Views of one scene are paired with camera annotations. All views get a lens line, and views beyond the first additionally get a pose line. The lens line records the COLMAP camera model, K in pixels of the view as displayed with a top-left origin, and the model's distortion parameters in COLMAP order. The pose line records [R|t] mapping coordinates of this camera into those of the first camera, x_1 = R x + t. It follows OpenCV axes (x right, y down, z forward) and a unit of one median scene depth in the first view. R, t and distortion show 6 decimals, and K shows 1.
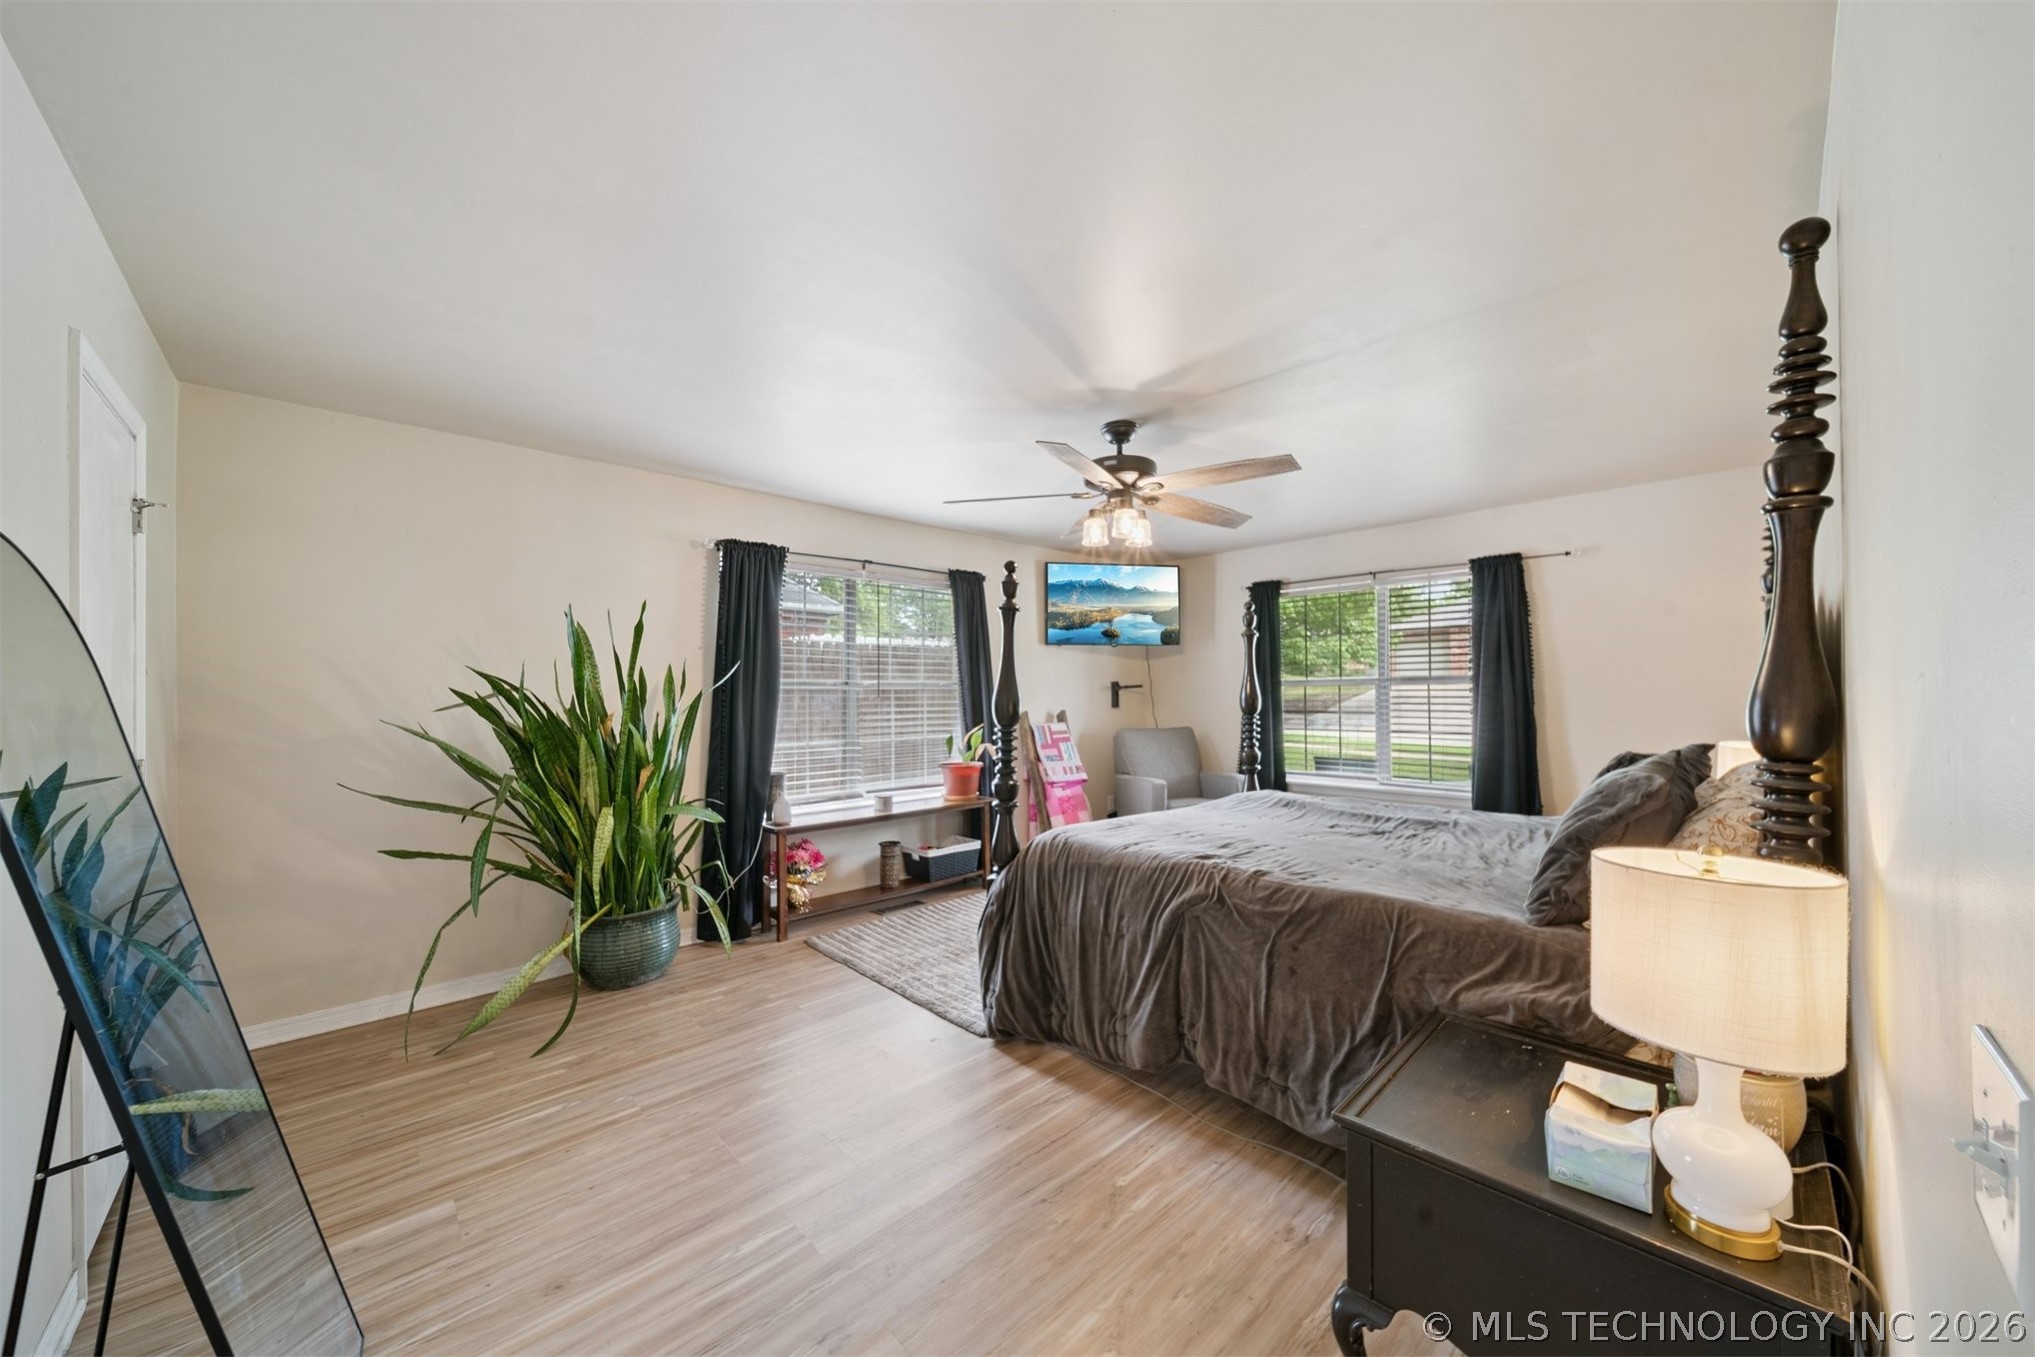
lens RADIAL K [[718.0, 0, 1024.5], [0, 718.0, 684.2], [0, 0, 1]] dist [-0.002198, -0.000019]
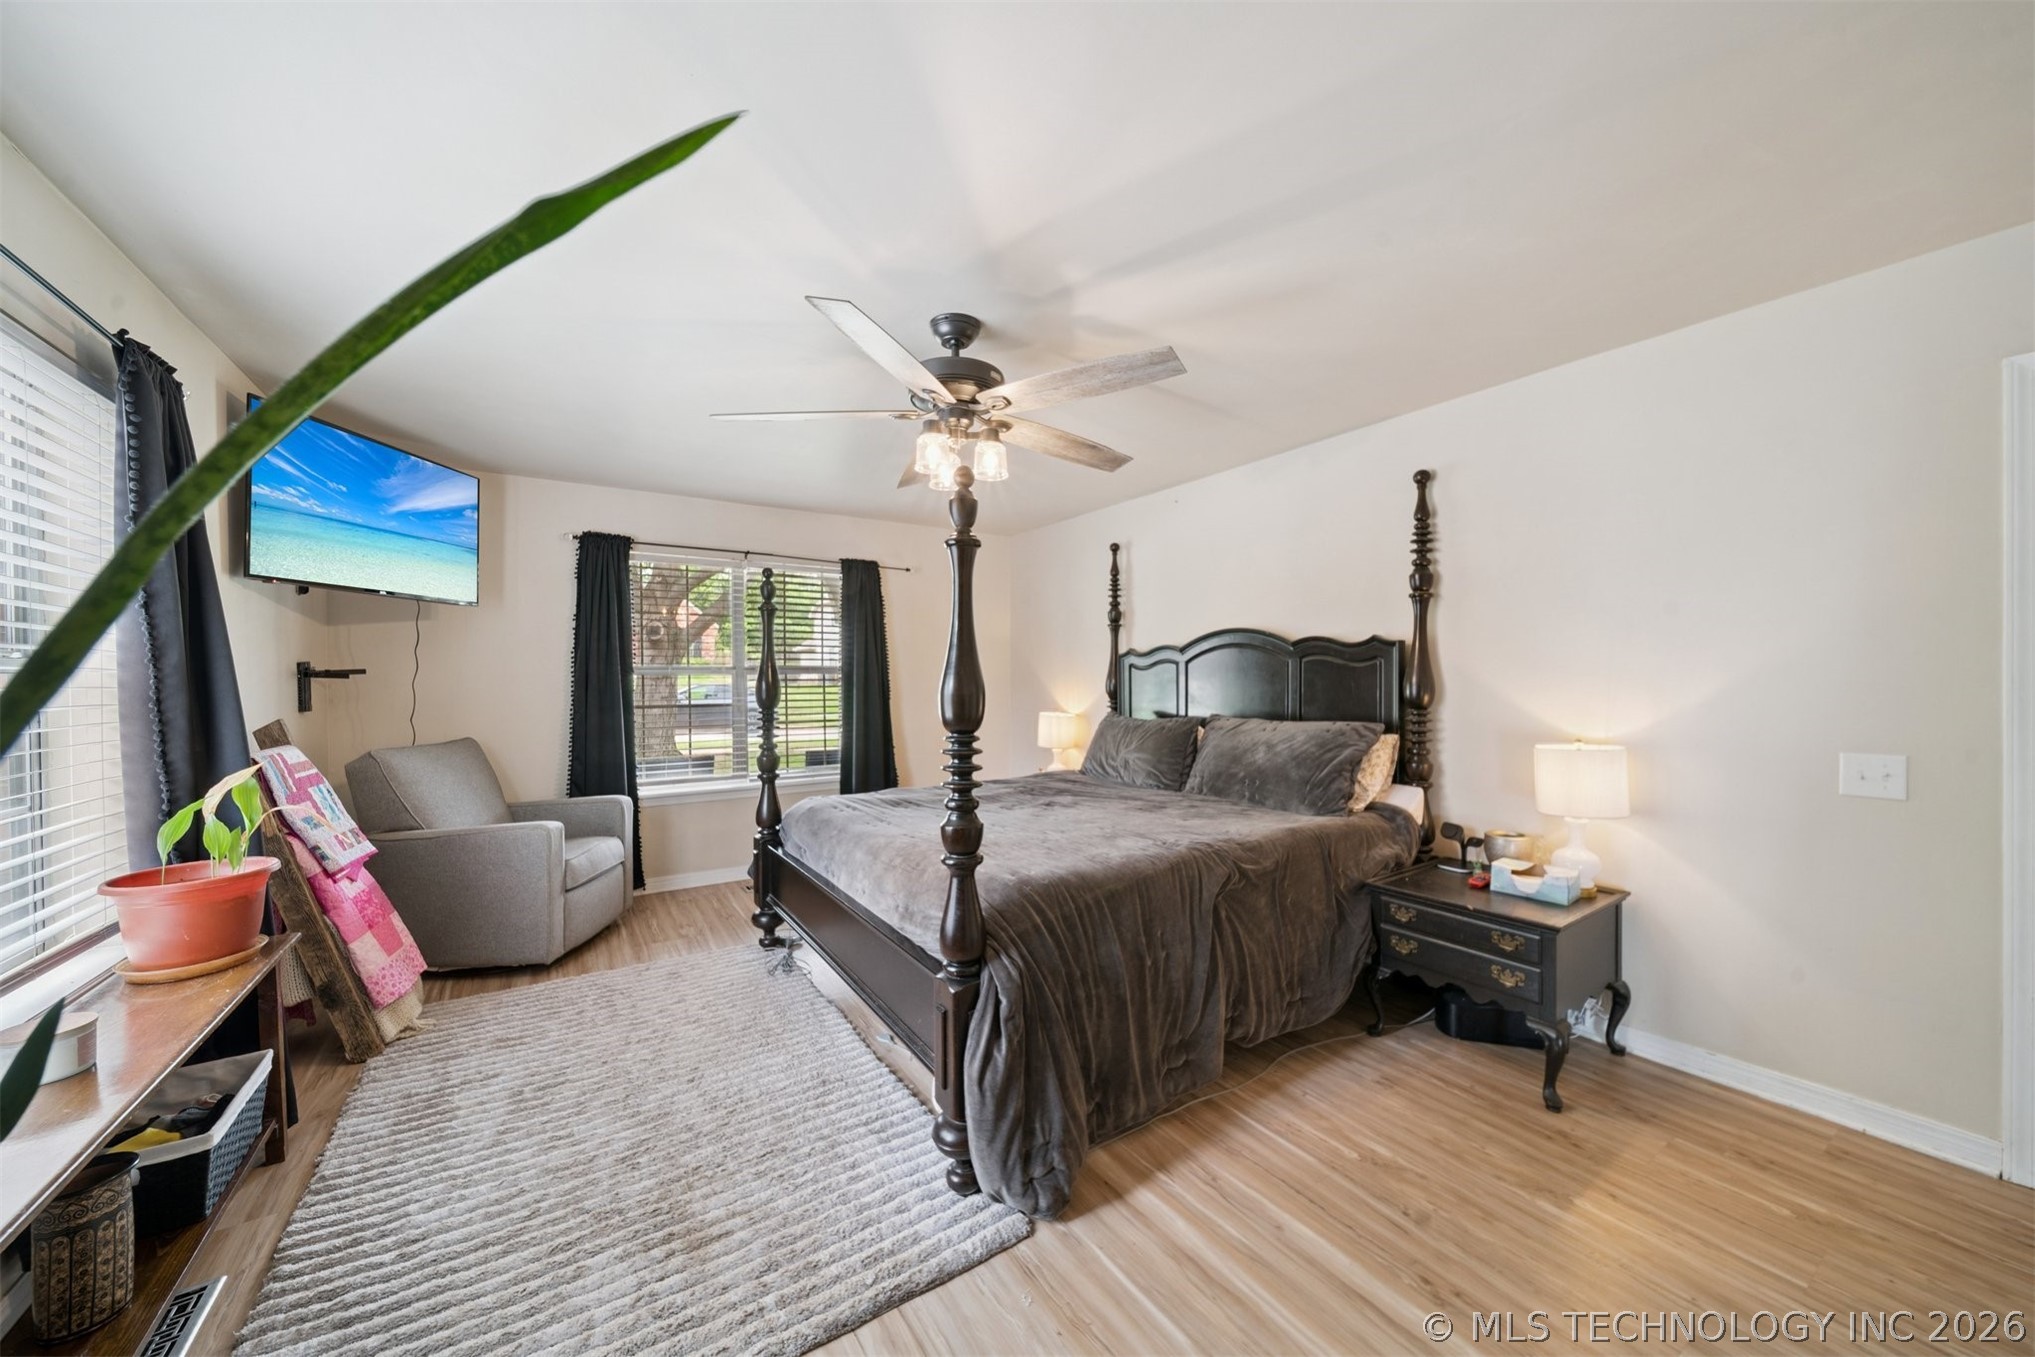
lens RADIAL K [[718.0, 0, 1023.8], [0, 718.0, 683.9], [0, 0, 1]] dist [-0.002198, -0.000019]
pose [[0.176110, -0.001364, 0.984370, -0.729073], [-0.008714, 0.999958, 0.002945, 0.015109], [-0.984332, -0.009097, 0.176091, 0.980973]]
